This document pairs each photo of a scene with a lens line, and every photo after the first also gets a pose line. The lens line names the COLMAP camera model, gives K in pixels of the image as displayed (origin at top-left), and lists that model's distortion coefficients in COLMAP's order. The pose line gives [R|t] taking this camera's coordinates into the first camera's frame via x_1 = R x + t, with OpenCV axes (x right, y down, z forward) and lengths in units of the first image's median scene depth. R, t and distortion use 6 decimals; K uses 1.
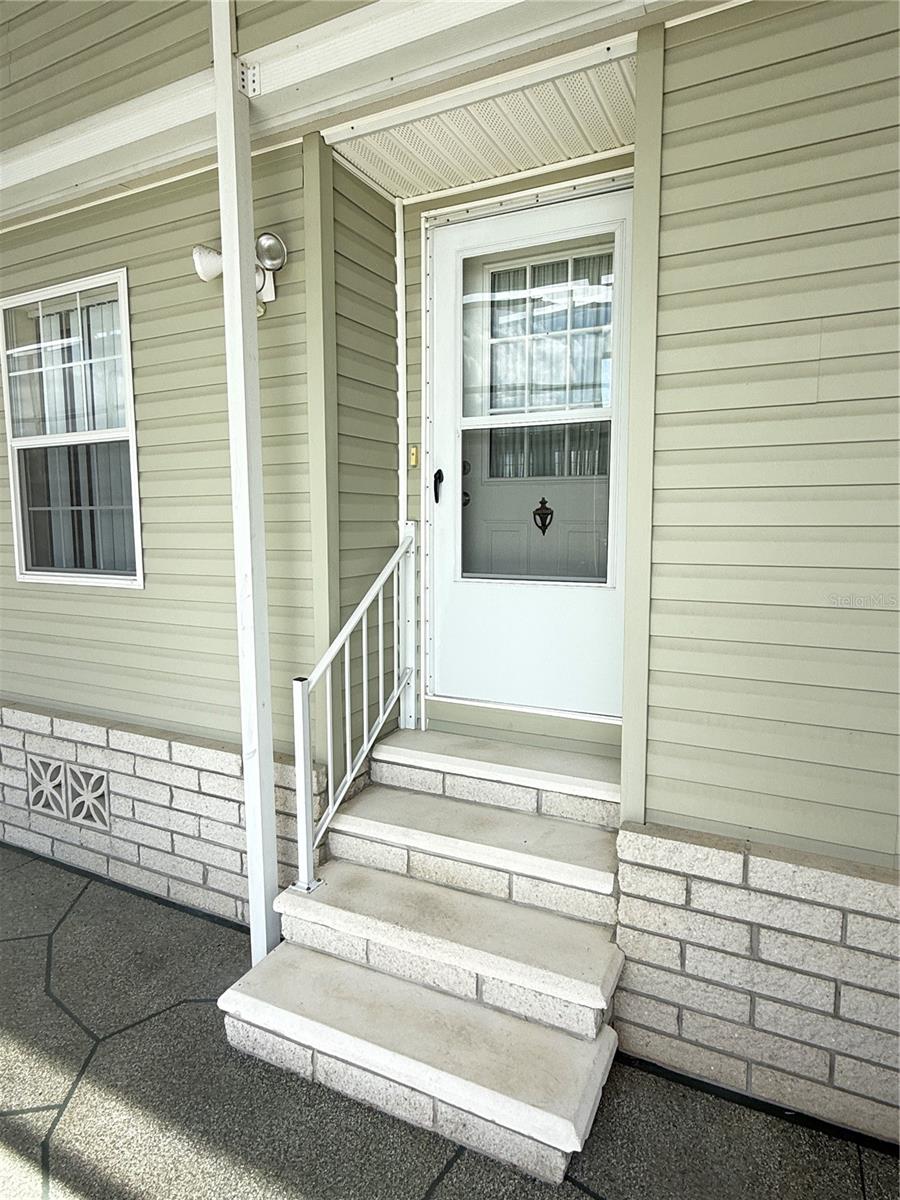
lens RADIAL K [[686.1, 0, 449.7], [0, 686.1, 574.7], [0, 0, 1]] dist [0.036616, 0.000170]
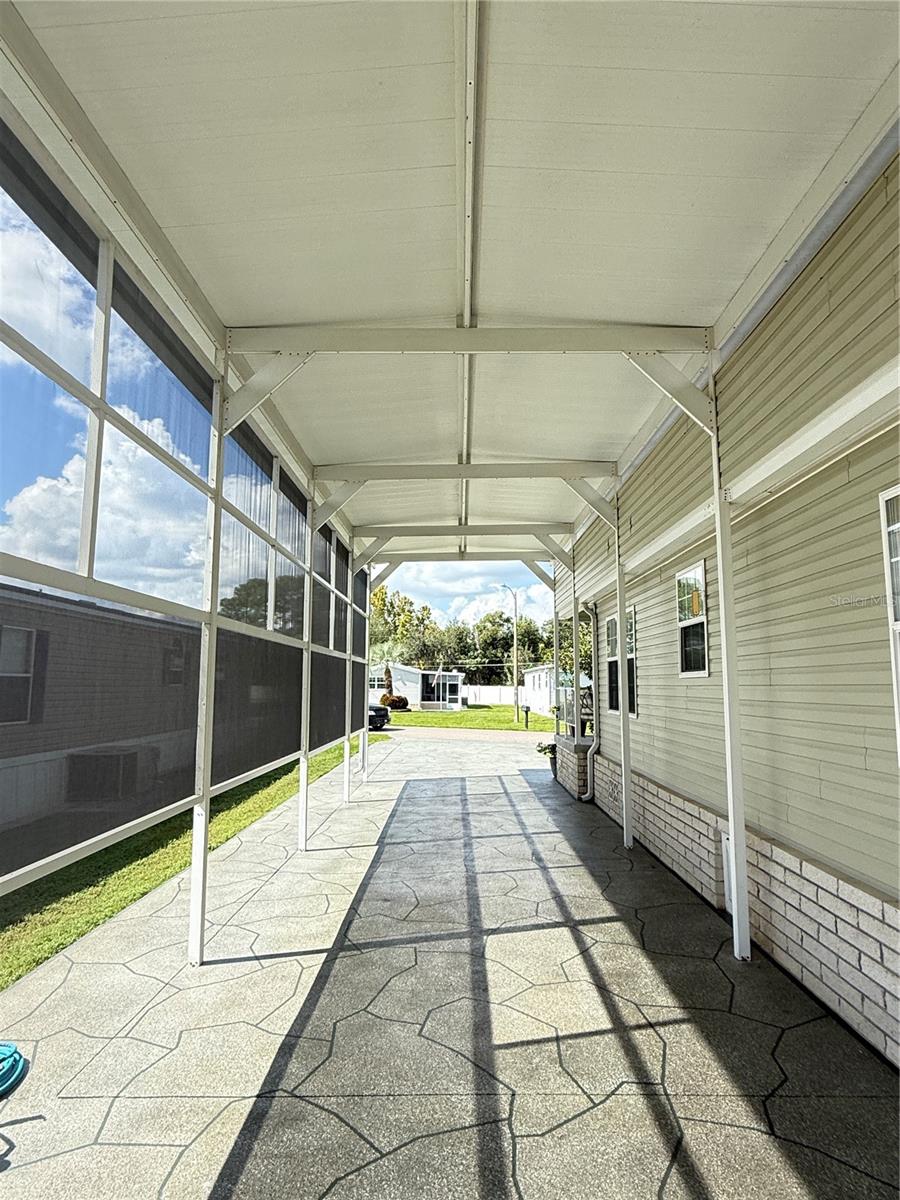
lens RADIAL K [[696.9, 0, 450.0], [0, 696.9, 600.0], [0, 0, 1]] dist [0.001860, 0.000333]
pose [[0.438063, -0.100388, -0.893321, 0.574474], [-0.103151, 0.981568, -0.160888, 0.025770], [0.893006, 0.162626, 0.419633, -0.292255]]
